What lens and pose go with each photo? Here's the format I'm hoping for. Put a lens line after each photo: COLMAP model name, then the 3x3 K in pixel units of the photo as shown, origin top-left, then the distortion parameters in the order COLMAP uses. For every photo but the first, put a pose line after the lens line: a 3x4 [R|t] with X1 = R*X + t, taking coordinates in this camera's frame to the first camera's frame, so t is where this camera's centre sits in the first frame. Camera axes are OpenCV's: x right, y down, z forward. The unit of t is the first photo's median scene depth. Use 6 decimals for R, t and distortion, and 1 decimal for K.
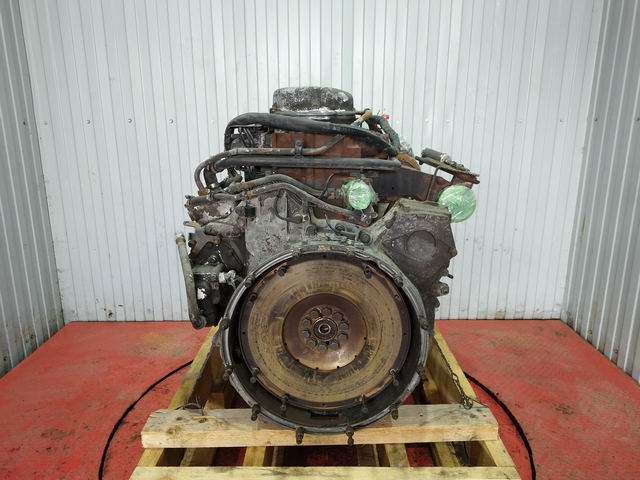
lens RADIAL K [[478.8, 0, 321.8], [0, 478.8, 240.9], [0, 0, 1]] dist [0.014472, -0.010267]
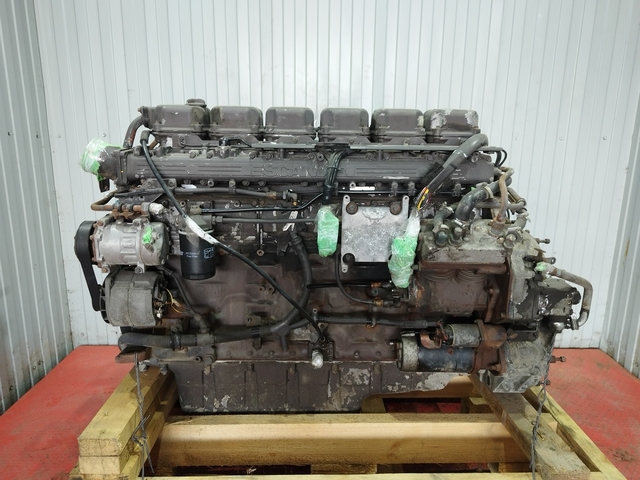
lens RADIAL K [[478.8, 0, 320.8], [0, 478.8, 240.0], [0, 0, 1]] dist [0.014472, -0.010267]
pose [[0.999931, 0.010588, -0.005066, -0.052872], [-0.010707, 0.999654, -0.024039, -0.023391], [0.004810, 0.024092, 0.999698, 0.060794]]
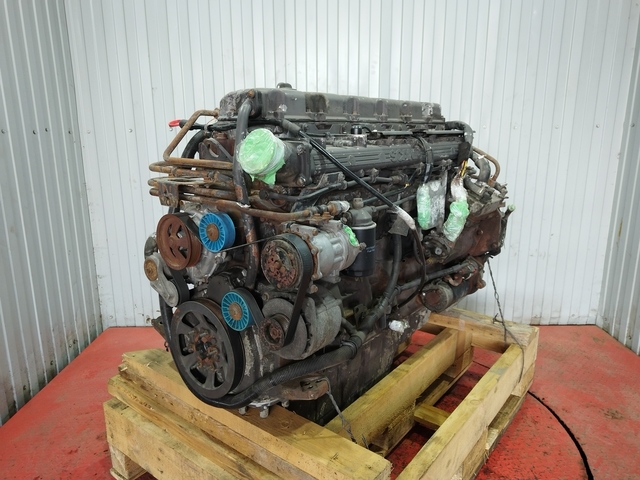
lens RADIAL K [[478.8, 0, 320.9], [0, 478.8, 239.6], [0, 0, 1]] dist [0.014472, -0.010267]
pose [[0.999885, -0.002738, -0.014883, -0.067740], [0.002451, 0.999811, -0.019305, 0.004888], [0.014933, 0.019267, 0.999703, -0.010332]]
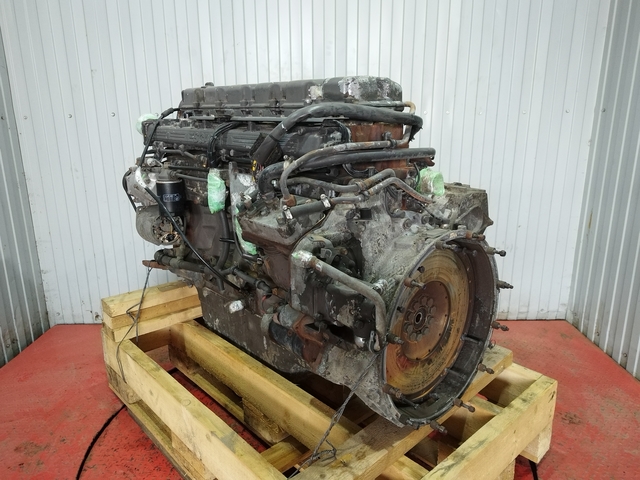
lens RADIAL K [[478.8, 0, 321.7], [0, 478.8, 240.6], [0, 0, 1]] dist [0.014472, -0.010267]
pose [[0.999971, -0.004818, -0.005945, 0.018773], [0.004886, 0.999921, 0.011614, -0.009447], [0.005889, -0.011643, 0.999915, 0.046838]]
